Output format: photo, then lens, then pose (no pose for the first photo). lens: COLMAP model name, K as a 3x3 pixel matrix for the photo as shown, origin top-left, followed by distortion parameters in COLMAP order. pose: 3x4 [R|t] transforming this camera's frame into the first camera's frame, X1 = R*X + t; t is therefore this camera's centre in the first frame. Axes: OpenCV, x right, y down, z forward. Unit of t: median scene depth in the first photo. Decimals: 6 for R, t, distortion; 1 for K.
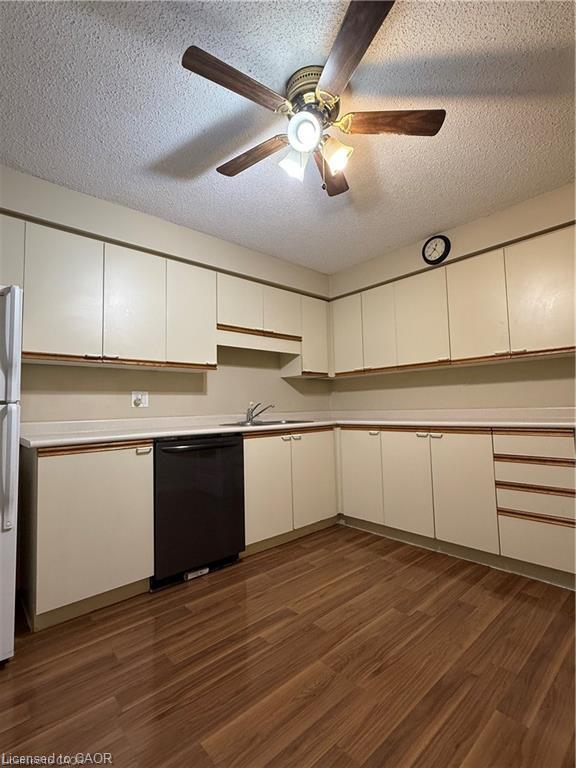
lens RADIAL K [[359.6, 0, 287.5], [0, 359.6, 381.8], [0, 0, 1]] dist [0.003687, 0.000684]
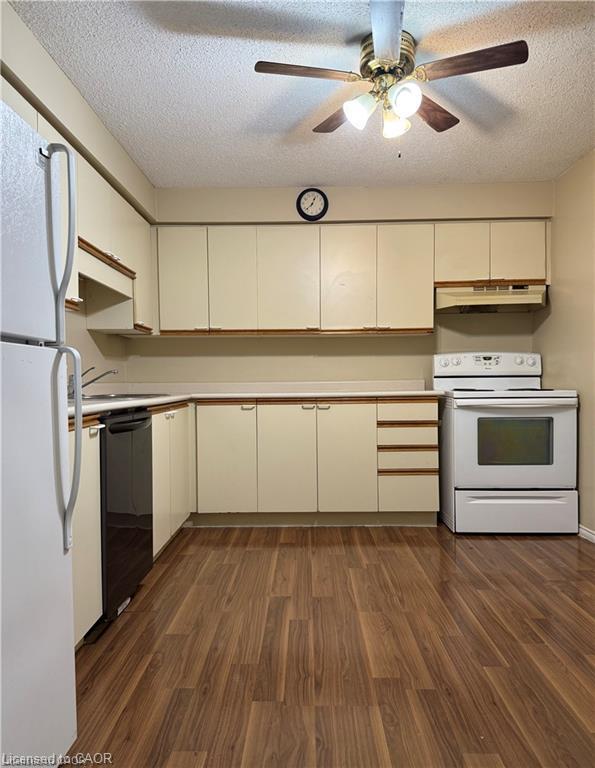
lens RADIAL K [[563.6, 0, 297.5], [0, 563.6, 387.6], [0, 0, 1]] dist [0.087396, -0.009706]
pose [[0.677224, 0.010233, 0.735706, -0.718432], [-0.062488, 0.997091, 0.043652, 0.034574], [-0.733119, -0.075535, 0.675893, 0.030298]]
